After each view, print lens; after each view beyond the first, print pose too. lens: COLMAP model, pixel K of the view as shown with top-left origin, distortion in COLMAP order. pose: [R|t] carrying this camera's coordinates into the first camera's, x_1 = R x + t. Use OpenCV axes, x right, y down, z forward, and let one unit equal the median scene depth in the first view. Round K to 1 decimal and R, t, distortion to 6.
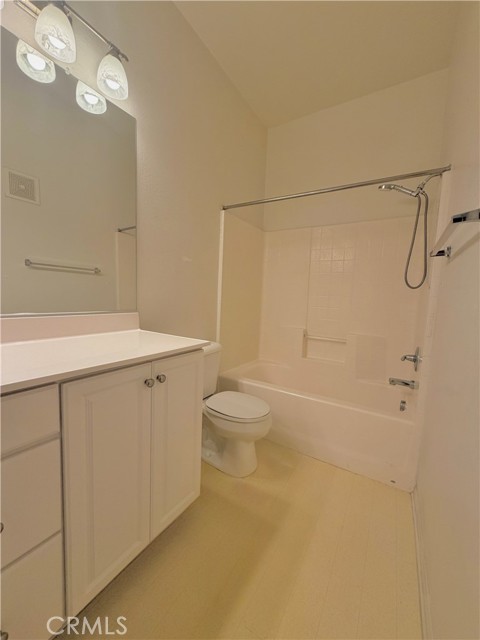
lens RADIAL K [[255.8, 0, 240.0], [0, 255.8, 320.0], [0, 0, 1]] dist [-0.001973, 0.000105]
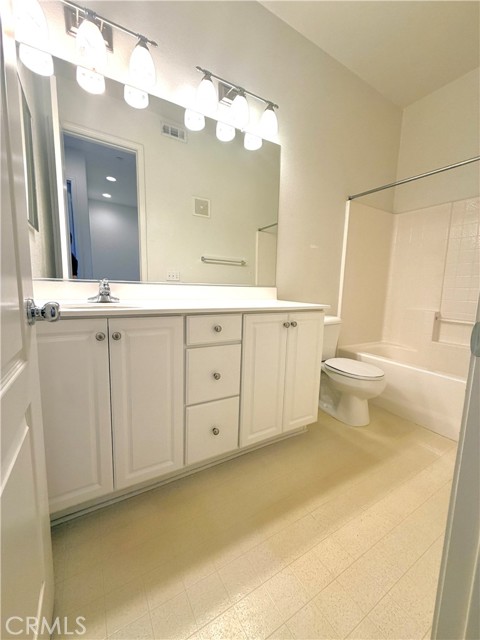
lens RADIAL K [[255.8, 0, 240.0], [0, 255.8, 320.0], [0, 0, 1]] dist [-0.001973, 0.000105]
pose [[0.889434, 0.042941, -0.455042, 0.051231], [-0.033680, 0.999028, 0.028443, 0.094743], [0.455821, -0.009972, 0.890016, -0.264359]]
